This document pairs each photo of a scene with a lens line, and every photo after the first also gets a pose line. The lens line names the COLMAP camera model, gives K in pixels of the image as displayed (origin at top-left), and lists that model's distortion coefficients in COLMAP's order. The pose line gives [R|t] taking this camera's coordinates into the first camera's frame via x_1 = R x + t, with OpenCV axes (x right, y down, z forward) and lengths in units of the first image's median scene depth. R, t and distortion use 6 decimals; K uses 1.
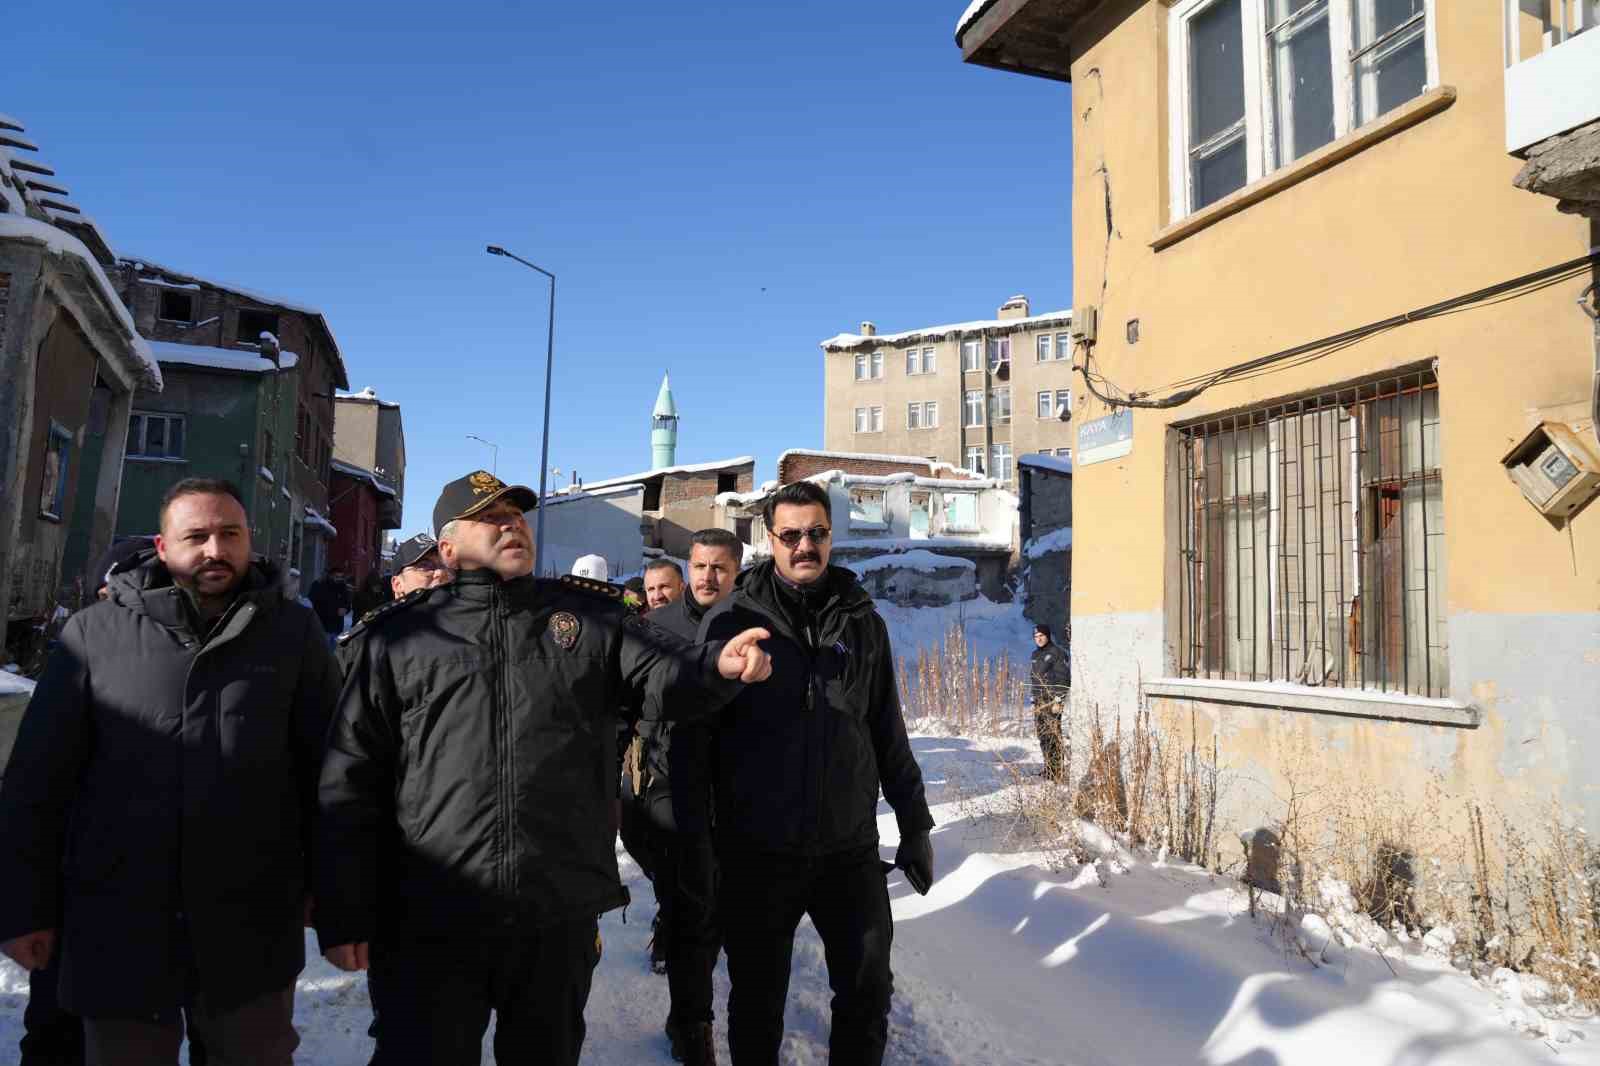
lens RADIAL K [[1056.4, 0, 798.8], [0, 1056.4, 532.2], [0, 0, 1]] dist [-0.013974, -0.005046]
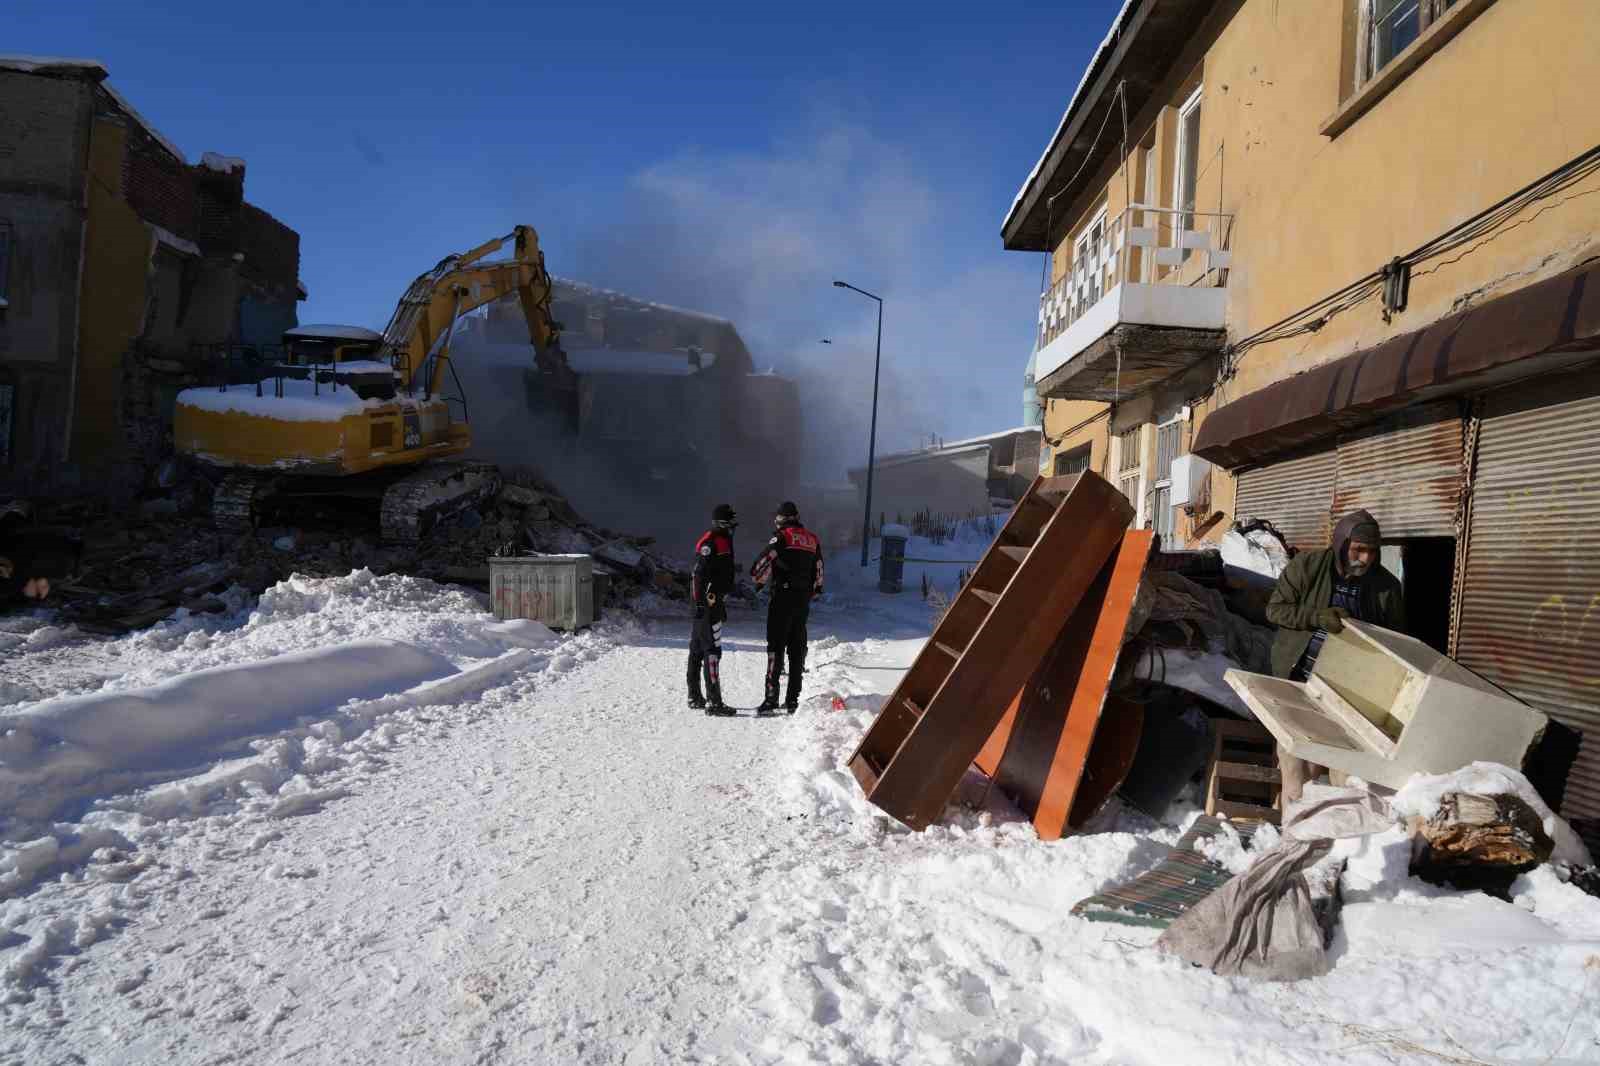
lens RADIAL K [[1044.5, 0, 791.0], [0, 1044.5, 531.8], [0, 0, 1]] dist [-0.020727, 0.013385]
pose [[0.923767, 0.022911, -0.382269, 0.086359], [-0.003416, 0.998662, 0.051598, -0.007269], [0.382940, -0.046359, 0.922609, -0.139780]]
